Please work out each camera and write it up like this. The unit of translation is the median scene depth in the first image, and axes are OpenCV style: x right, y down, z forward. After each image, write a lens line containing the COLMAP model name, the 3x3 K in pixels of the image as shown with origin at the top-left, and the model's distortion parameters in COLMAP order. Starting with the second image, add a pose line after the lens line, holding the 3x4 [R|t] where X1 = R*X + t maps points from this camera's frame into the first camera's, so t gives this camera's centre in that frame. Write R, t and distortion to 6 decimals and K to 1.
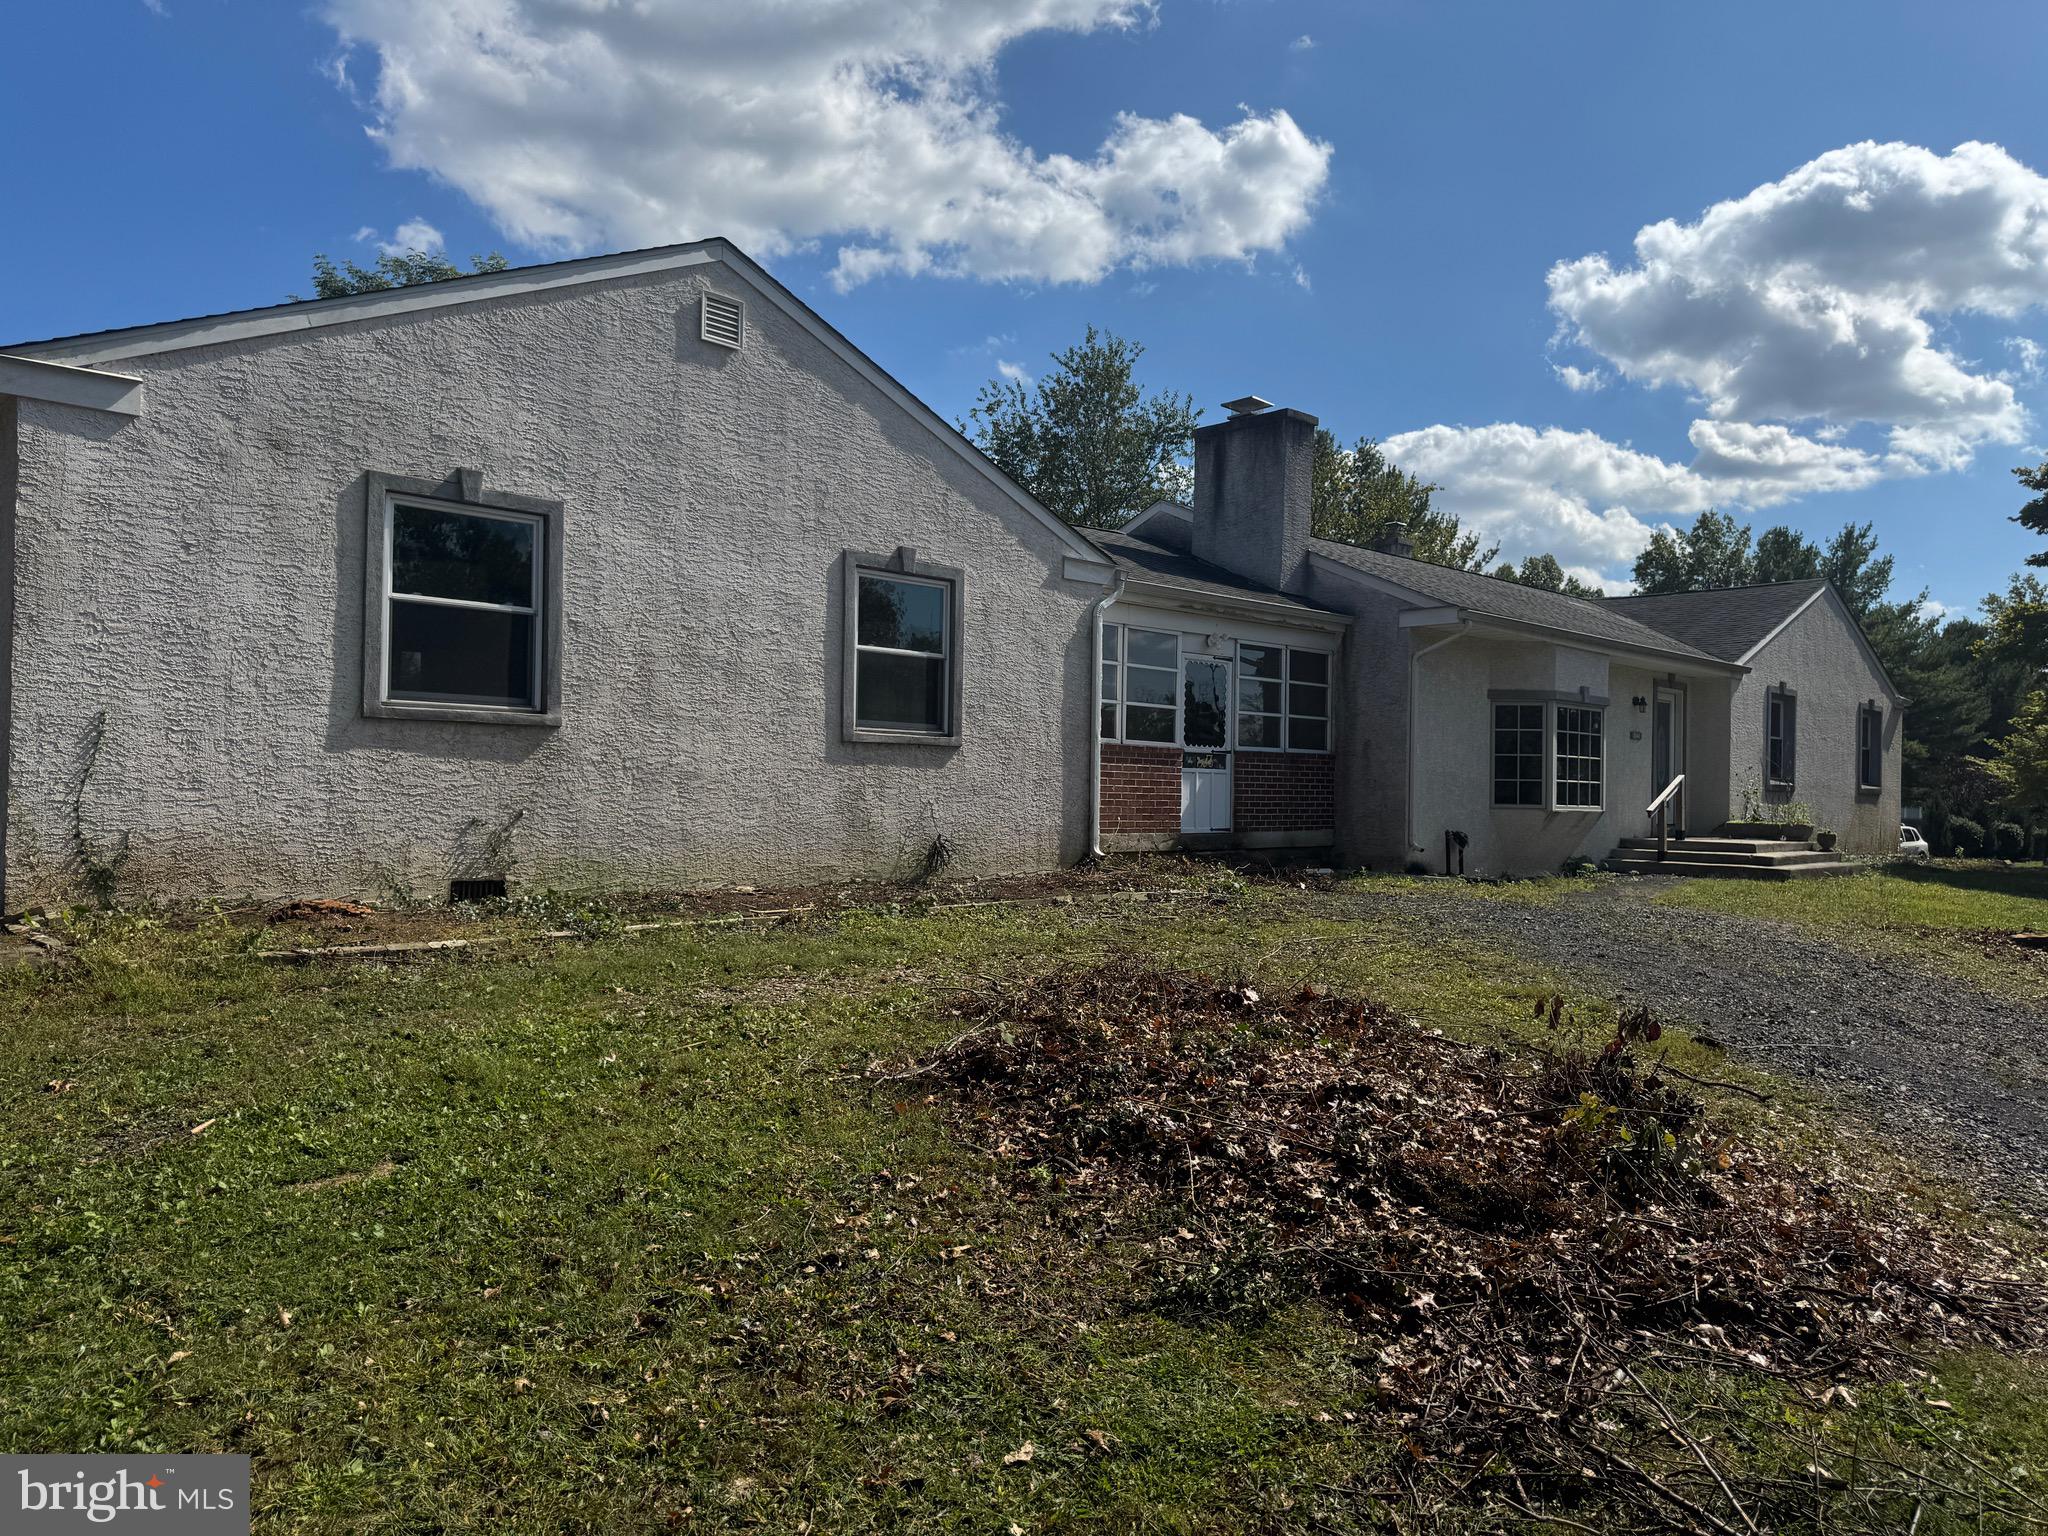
lens RADIAL K [[1412.1, 0, 1033.6], [0, 1412.1, 770.3], [0, 0, 1]] dist [0.125445, -0.171405]
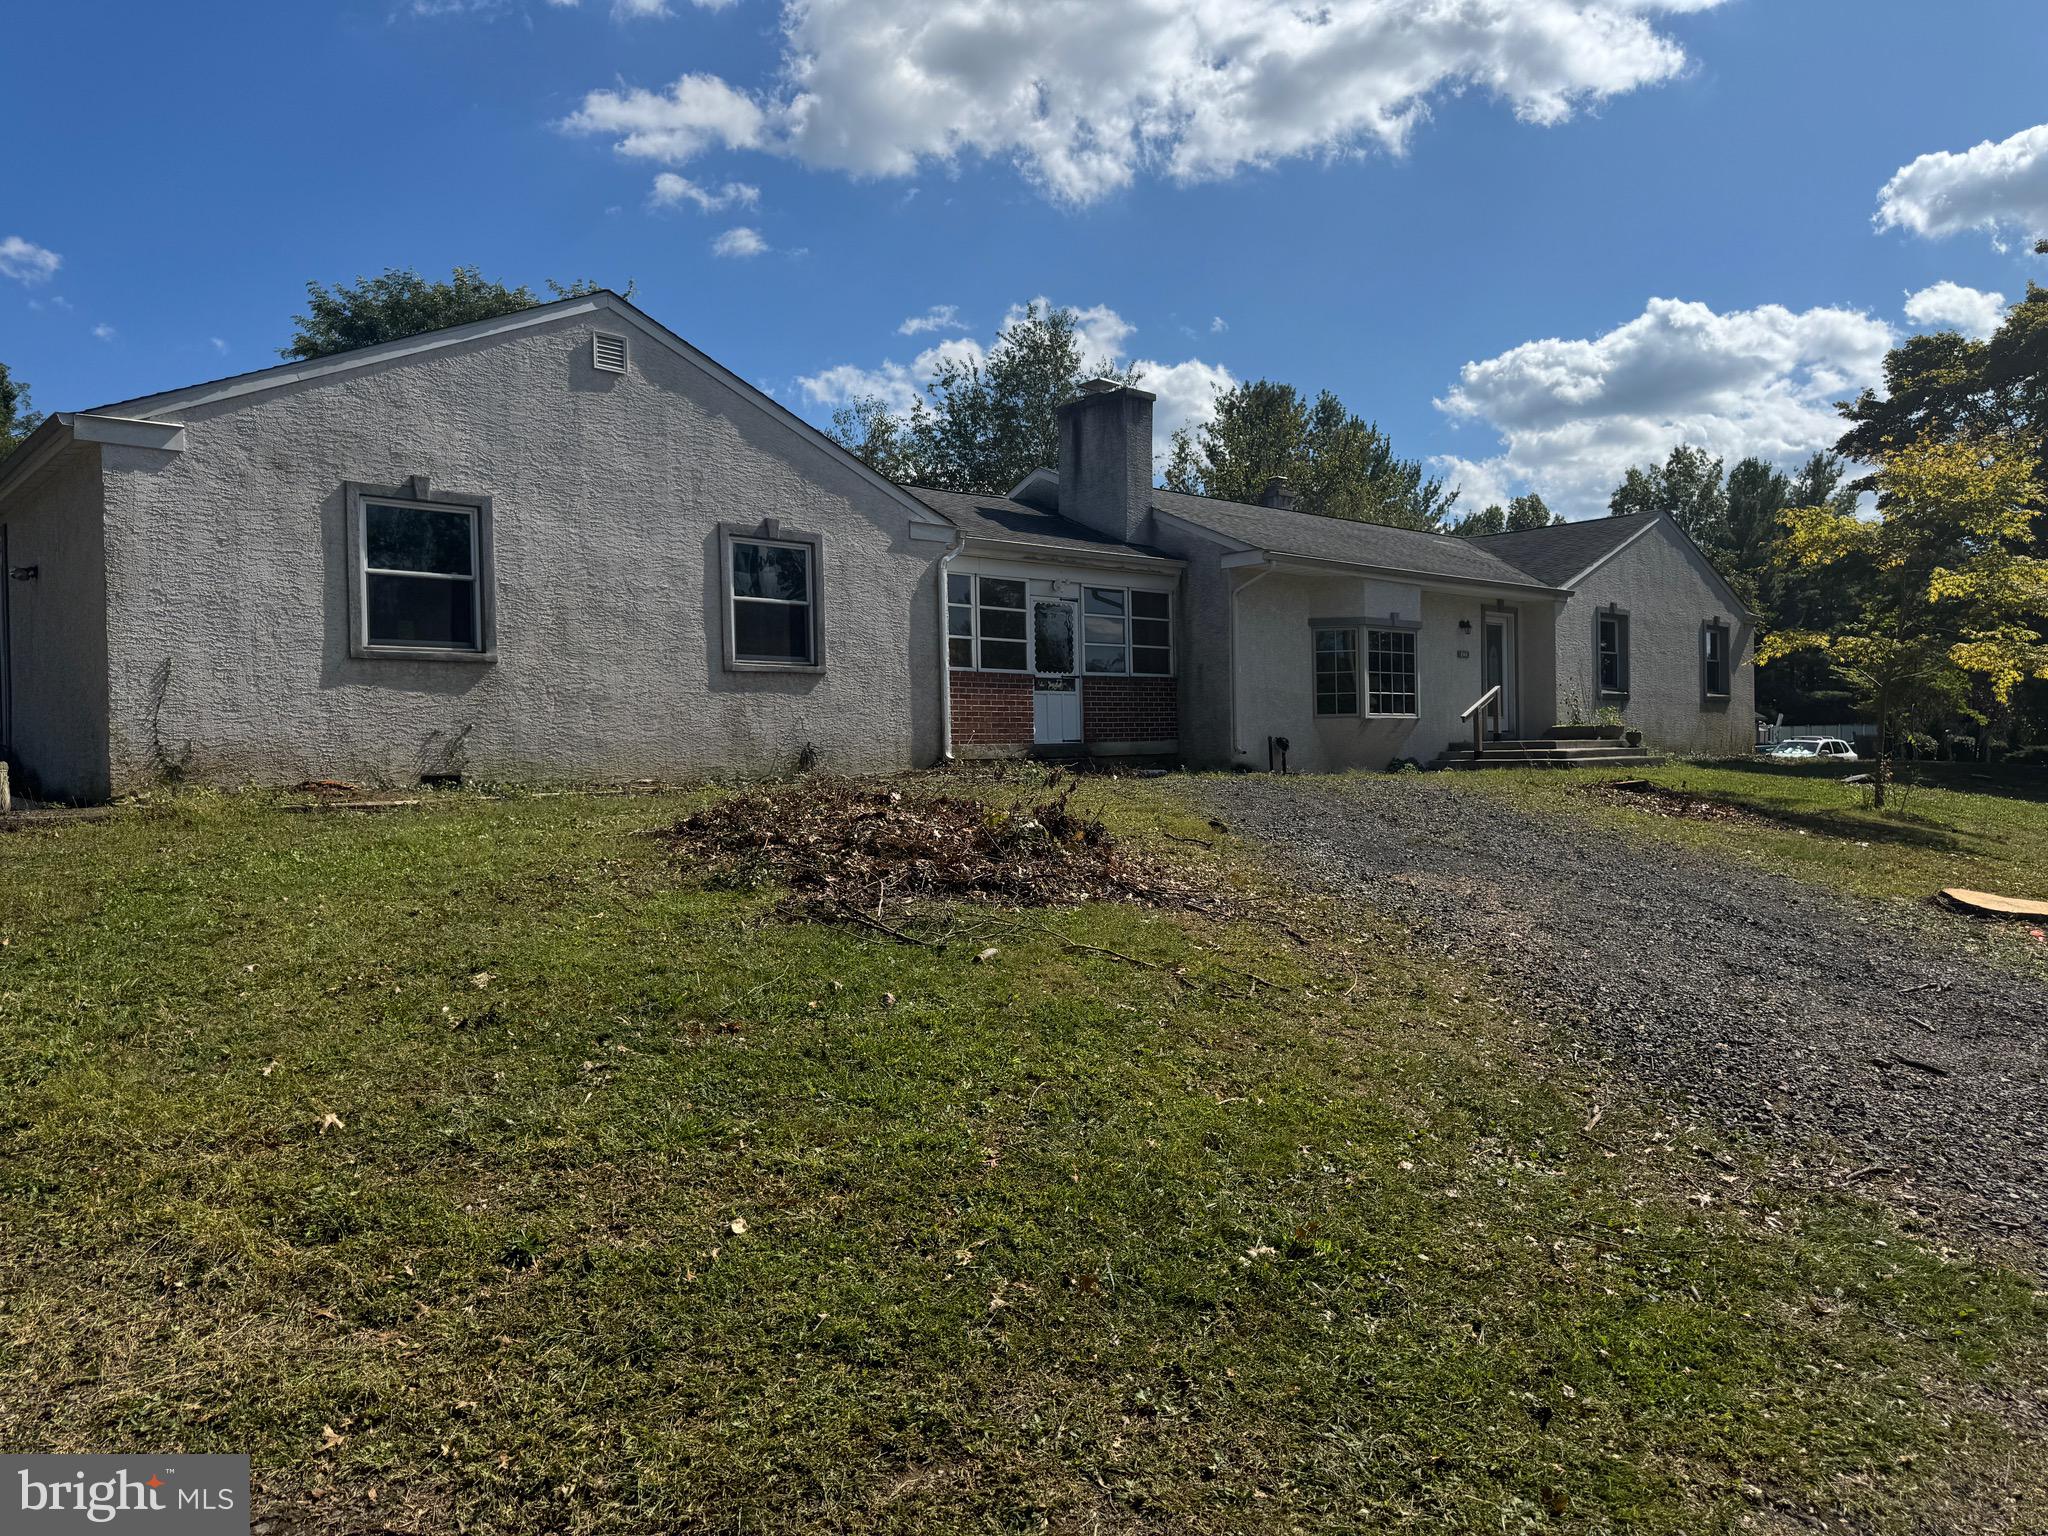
lens RADIAL K [[1419.9, 0, 1036.1], [0, 1419.9, 765.2], [0, 0, 1]] dist [0.127437, -0.191203]
pose [[0.998996, -0.037972, -0.023761, 0.170789], [0.038497, 0.999016, 0.022031, 0.045851], [0.022901, -0.022924, 0.999475, -0.292304]]
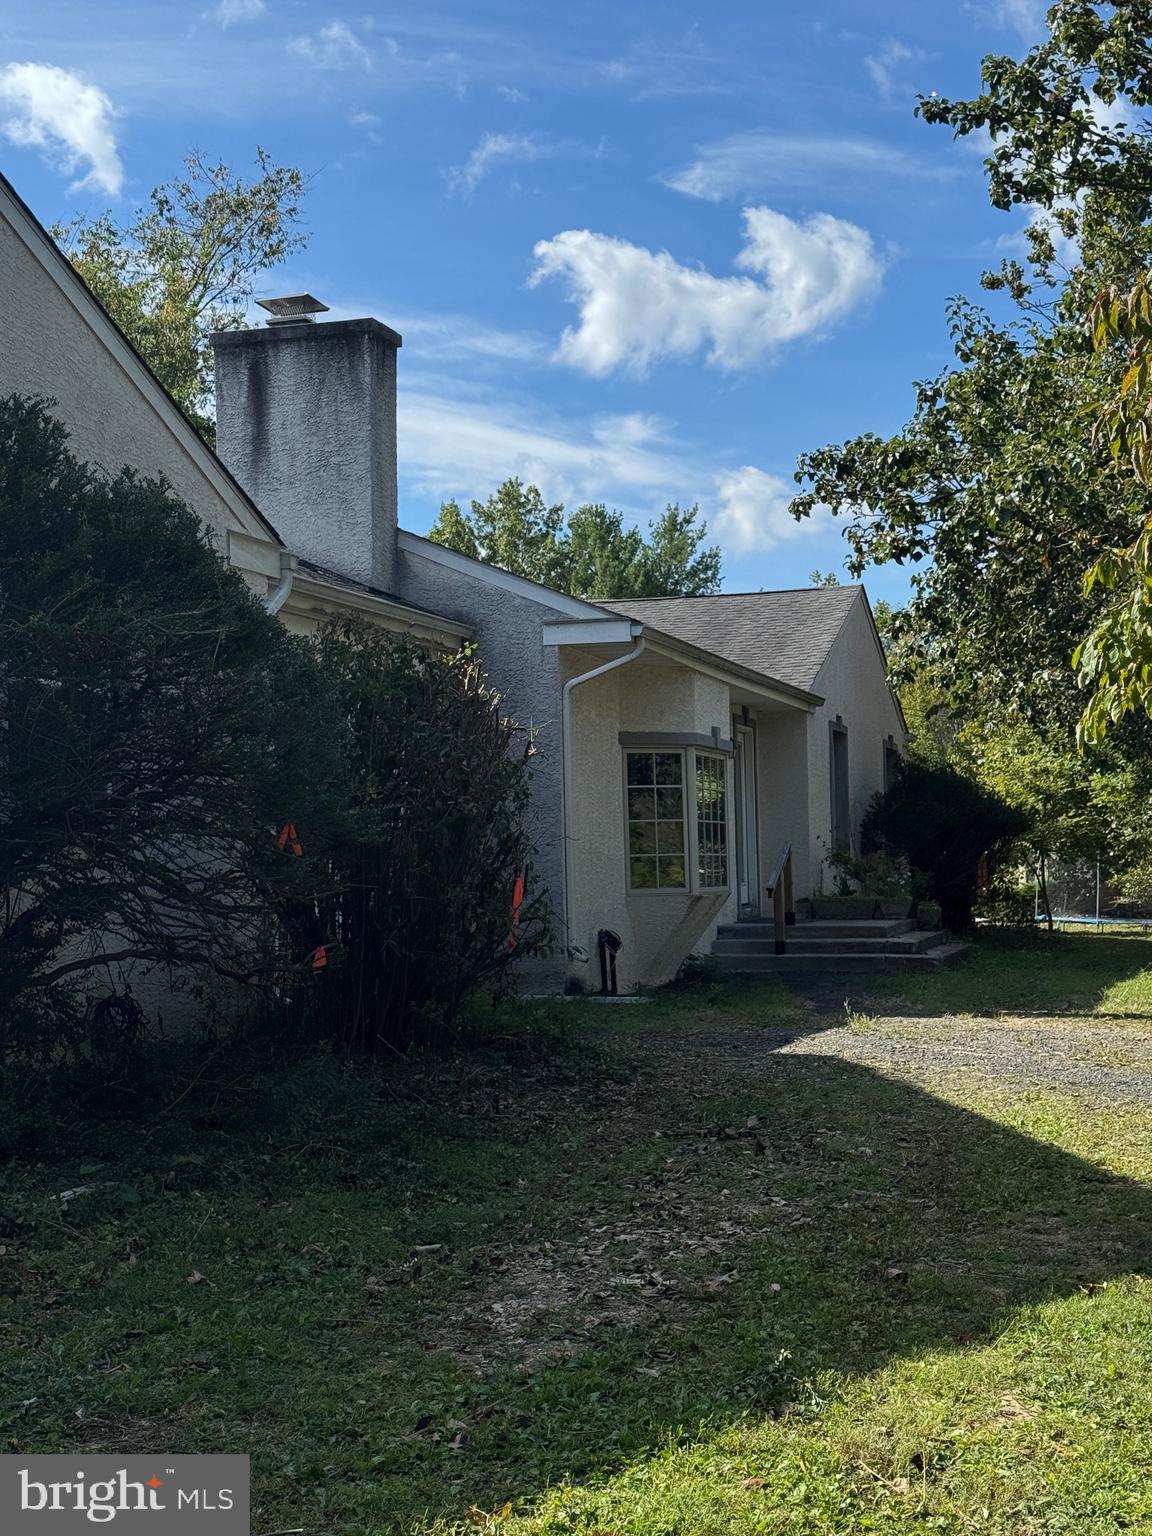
lens RADIAL K [[2120.0, 0, 576.0], [0, 2120.0, 768.0], [0, 0, 1]] dist [0.114444, -0.009394]
pose [[0.871333, -0.014679, 0.490473, -0.336080], [0.028790, 0.999360, -0.021236, -0.024325], [-0.489847, 0.032625, 0.871198, 0.117444]]
